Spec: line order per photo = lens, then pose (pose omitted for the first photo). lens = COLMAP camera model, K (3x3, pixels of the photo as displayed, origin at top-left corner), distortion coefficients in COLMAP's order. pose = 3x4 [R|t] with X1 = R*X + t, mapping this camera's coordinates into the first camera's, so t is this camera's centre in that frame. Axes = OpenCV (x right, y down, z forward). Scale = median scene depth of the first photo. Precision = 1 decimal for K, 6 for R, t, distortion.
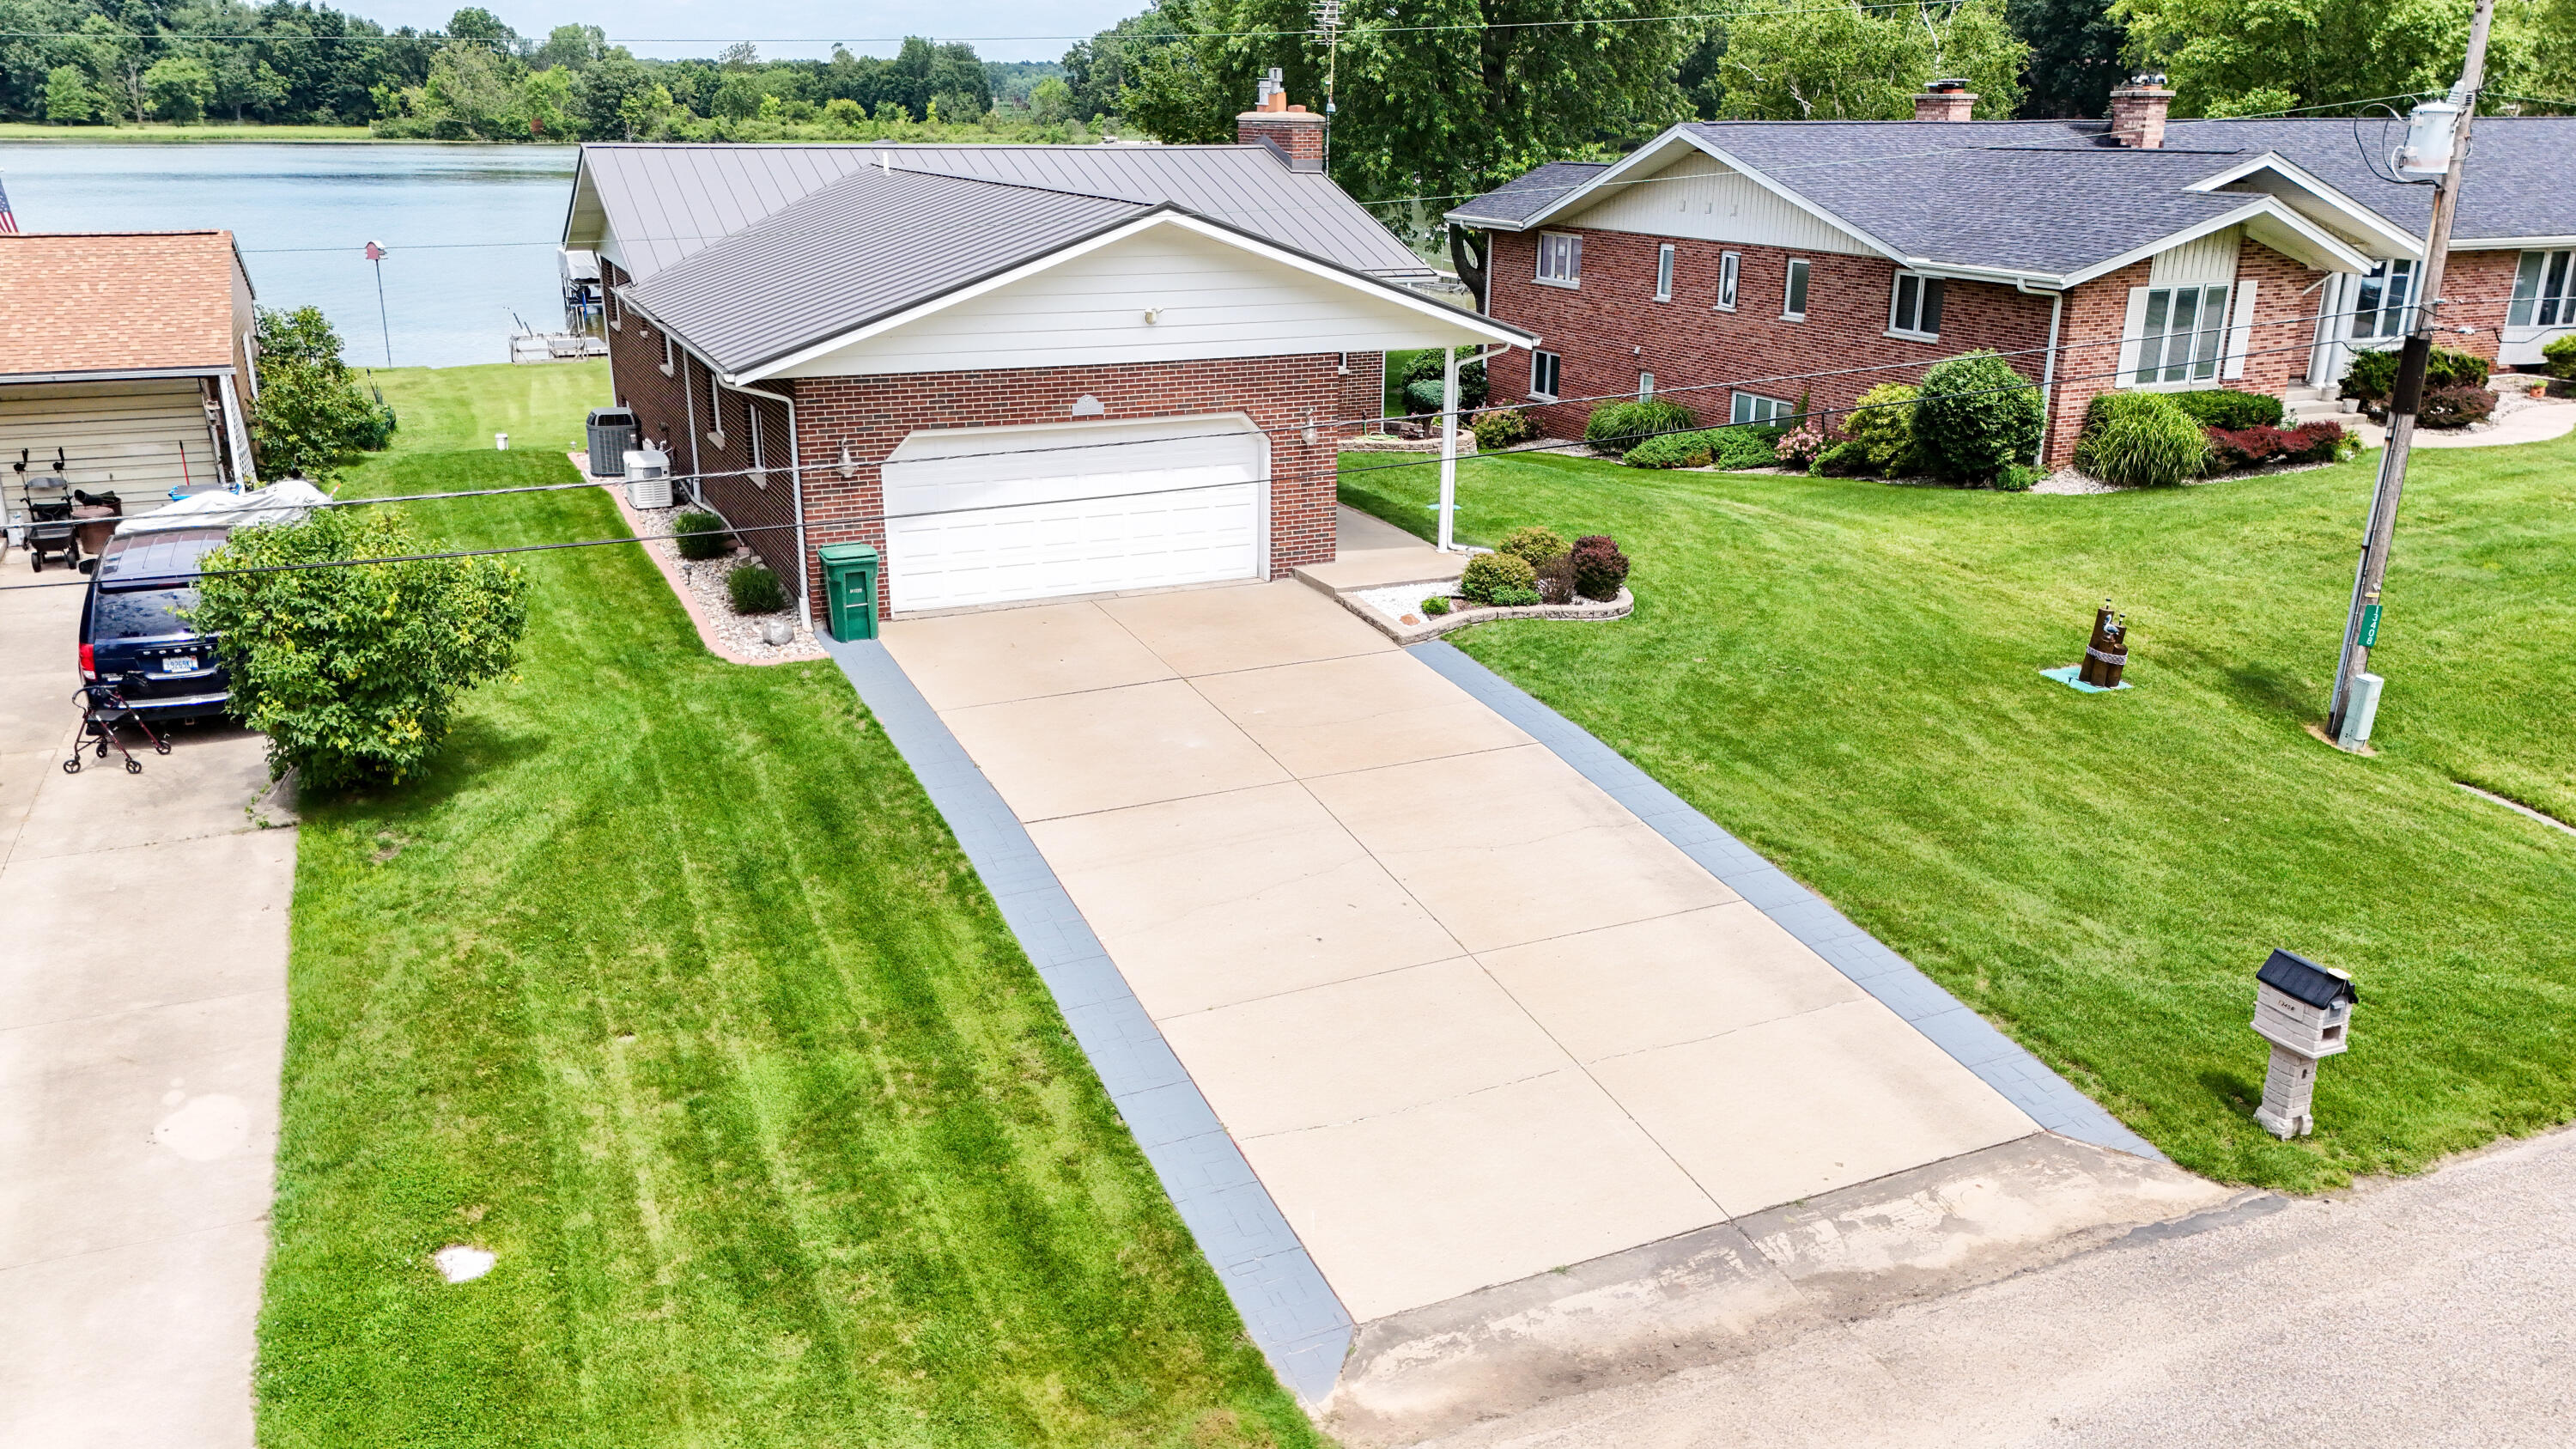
lens RADIAL K [[1896.5, 0, 1288.0], [0, 1896.5, 730.3], [0, 0, 1]] dist [0.077961, -0.071012]
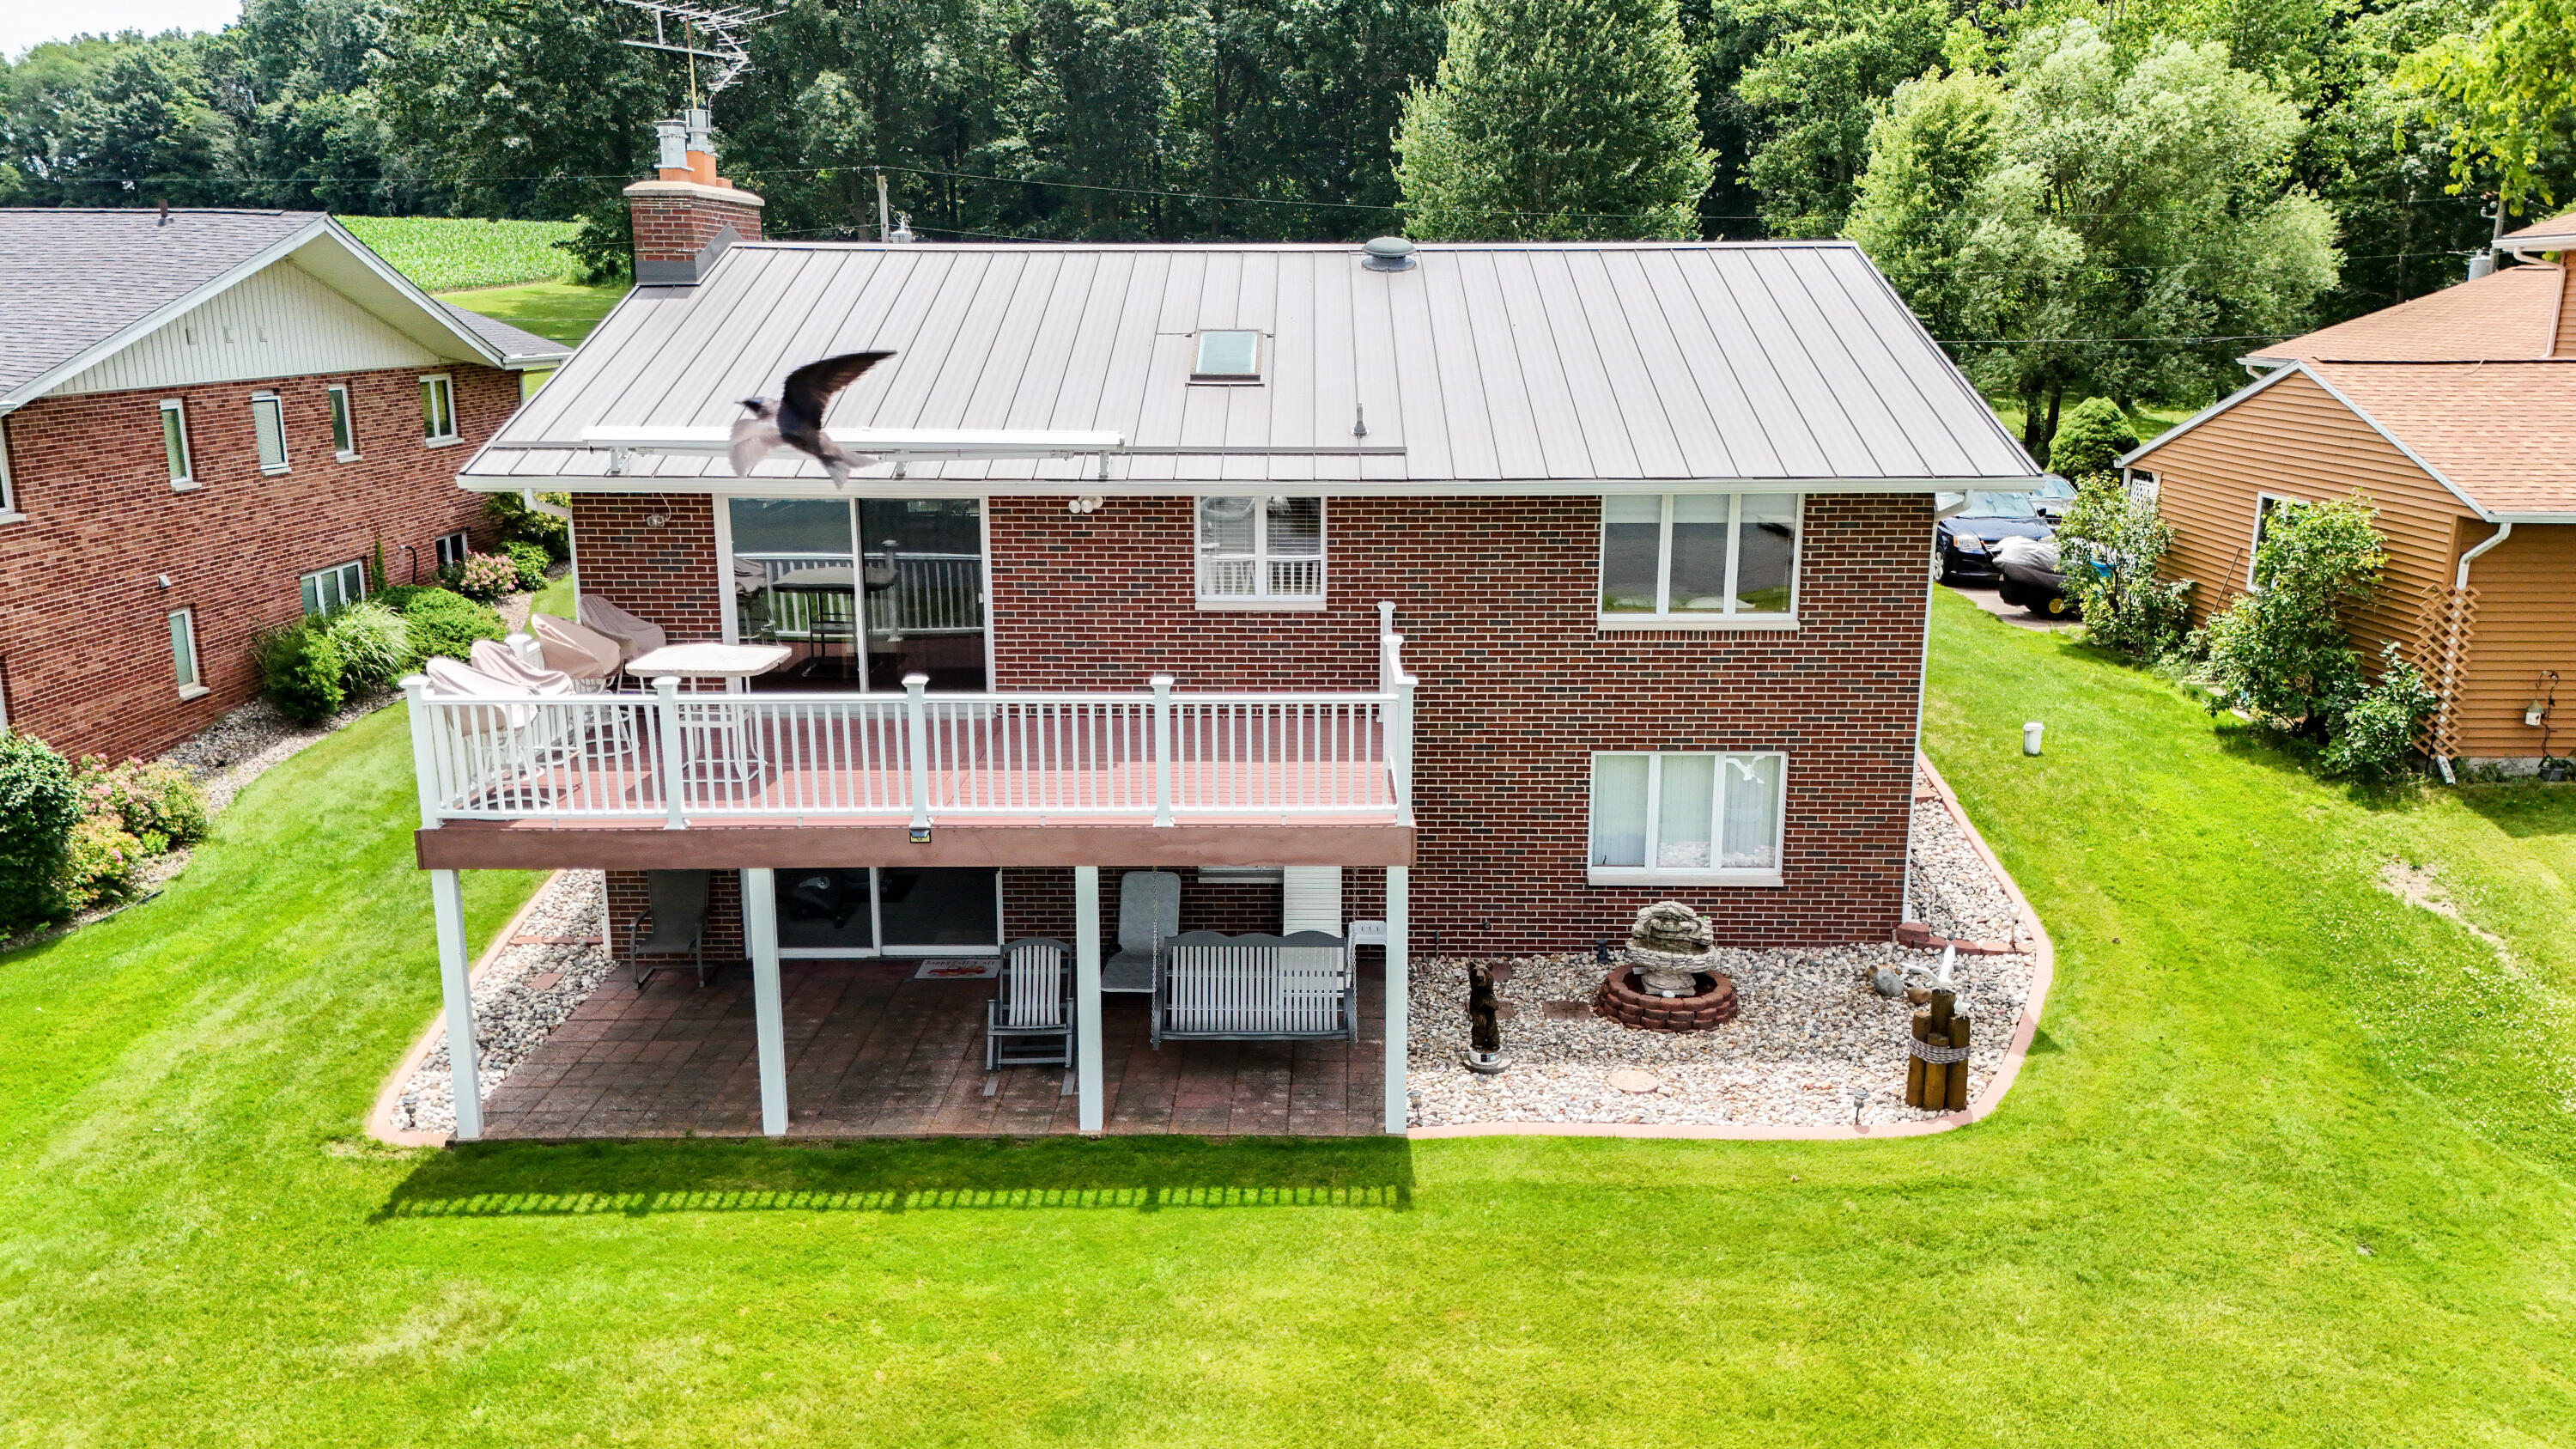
lens RADIAL K [[1896.5, 0, 1290.0], [0, 1896.5, 714.3], [0, 0, 1]] dist [0.077961, -0.071012]
pose [[-0.902738, -0.089520, 0.420773, -0.634449], [0.139460, 0.864387, 0.483100, -0.663895], [-0.406958, 0.494794, -0.767831, 2.198749]]
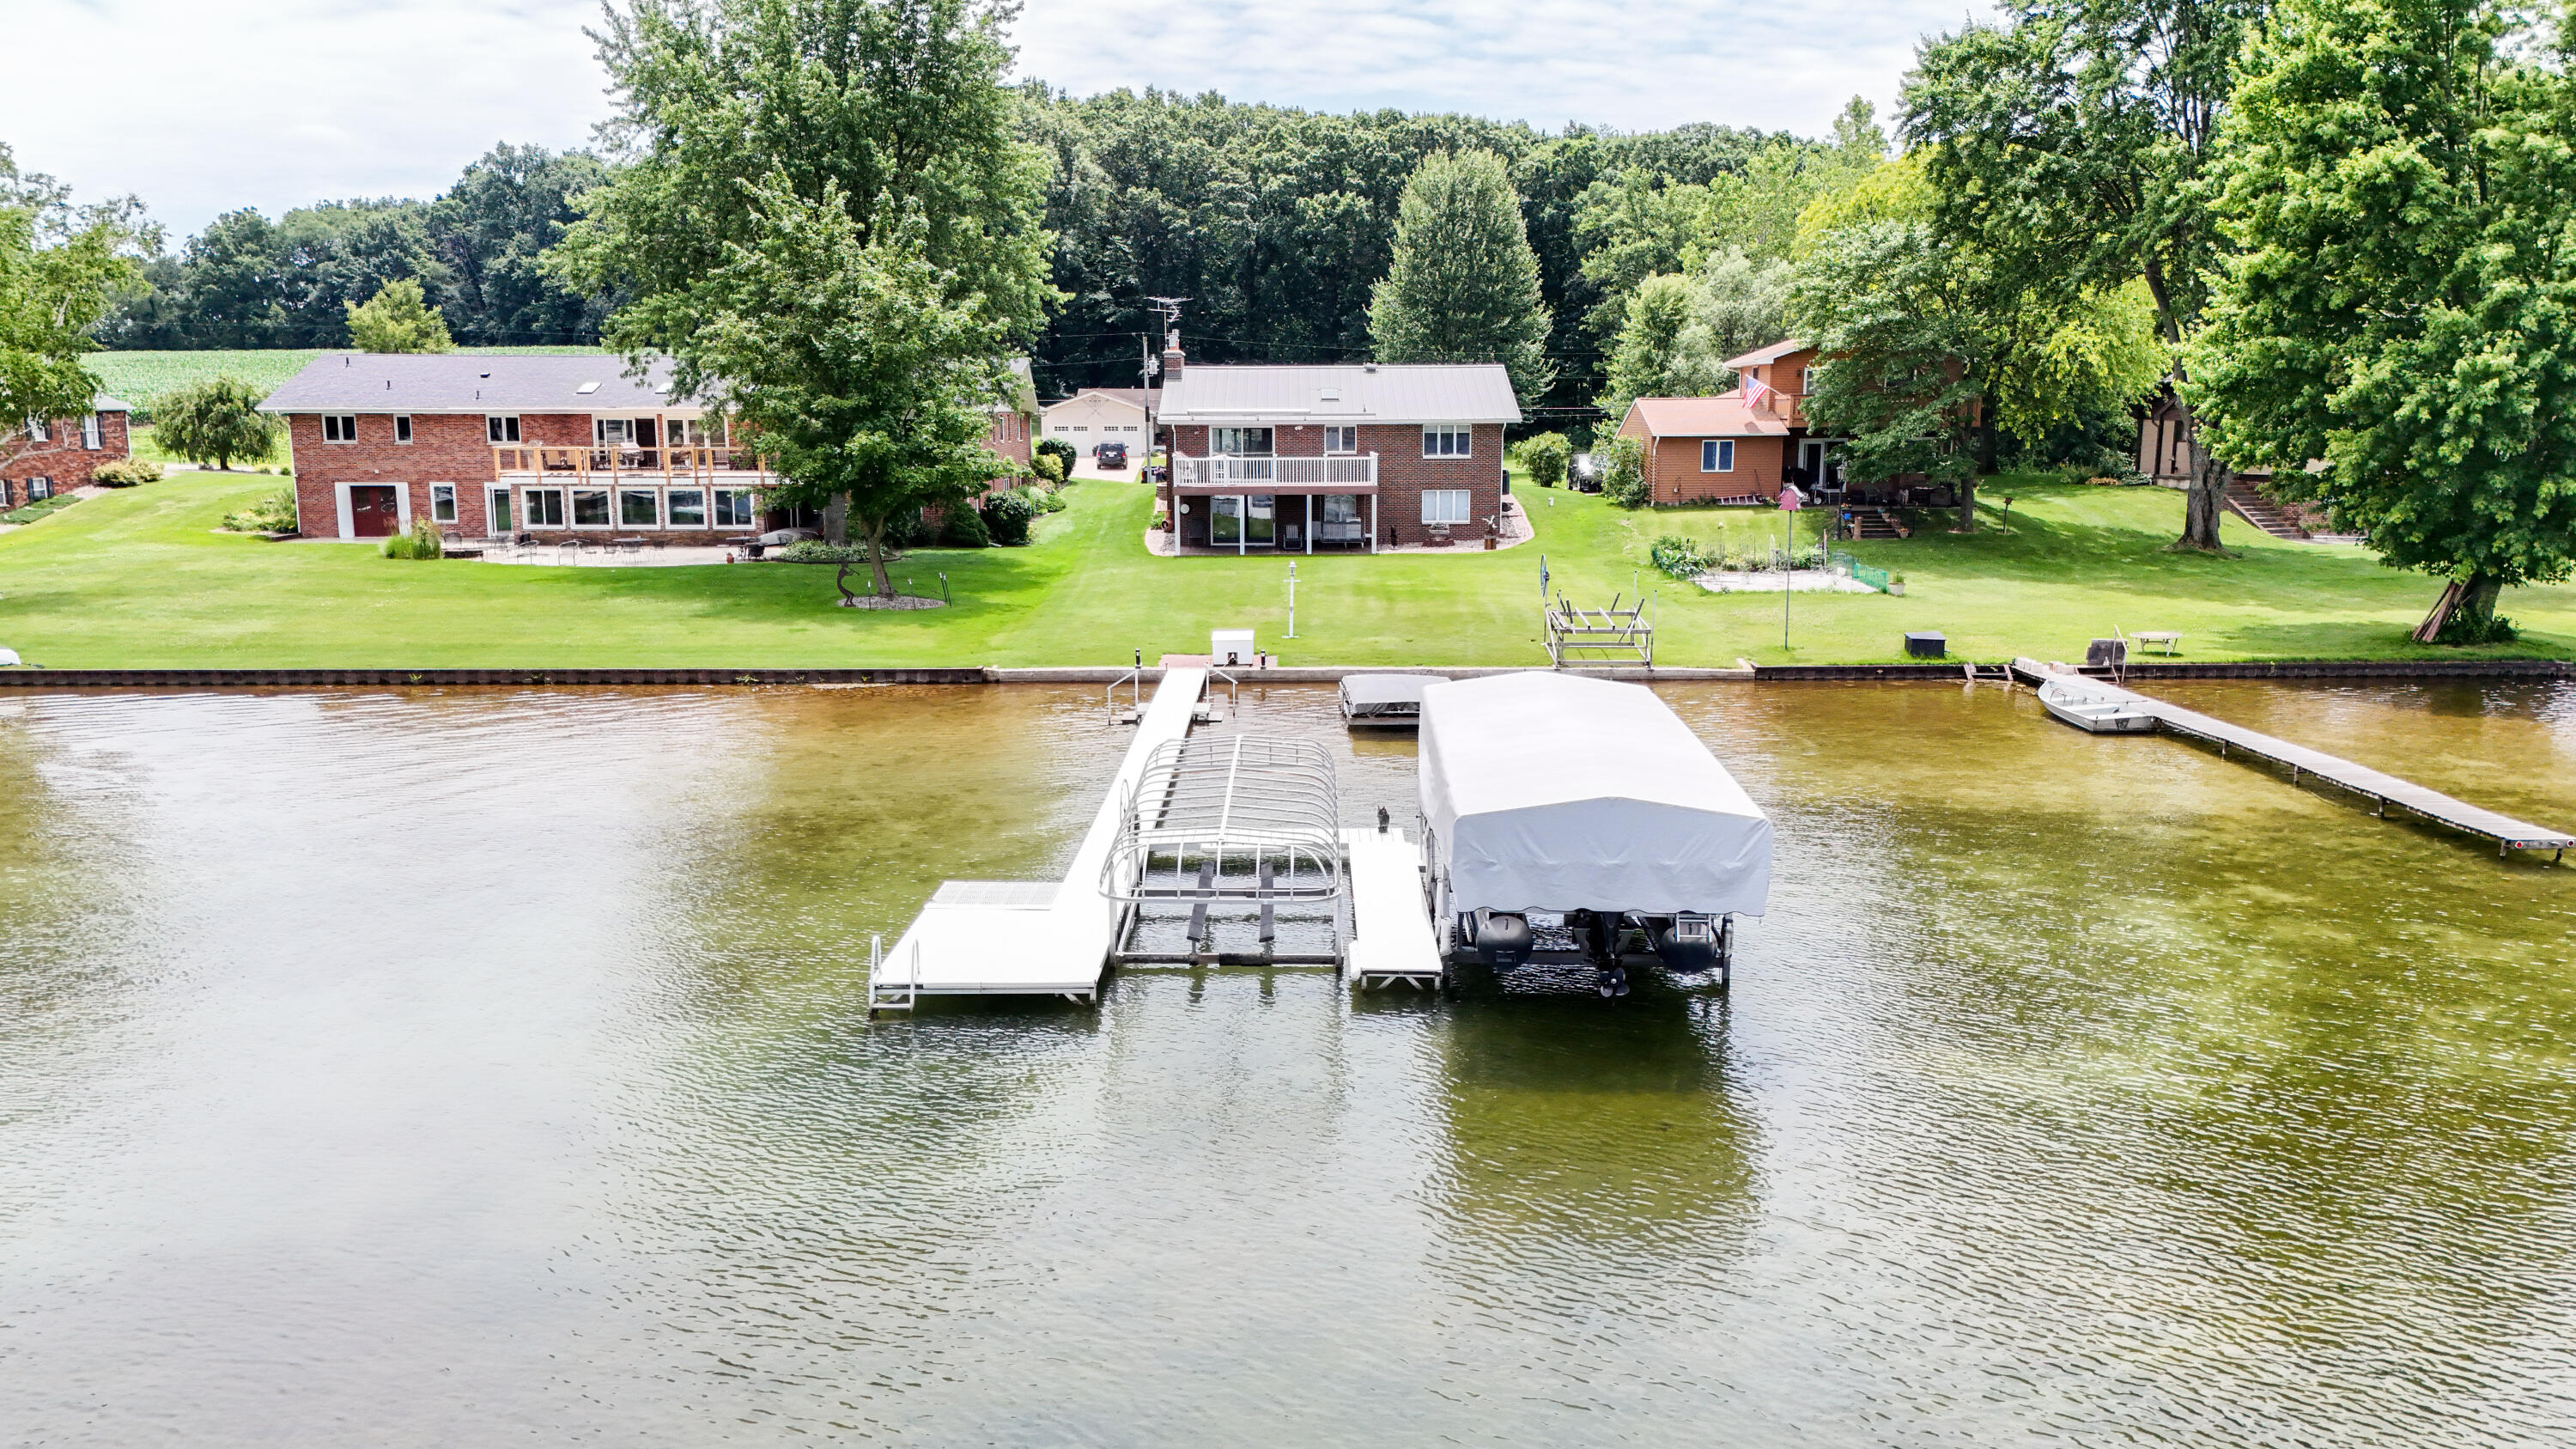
lens RADIAL K [[1896.5, 0, 1290.3], [0, 1896.5, 718.6], [0, 0, 1]] dist [0.077961, -0.071012]
pose [[-0.907668, -0.061478, 0.415162, -1.461432], [0.138252, 0.890201, 0.434084, -1.251653], [-0.396264, 0.451401, -0.799507, 4.125161]]
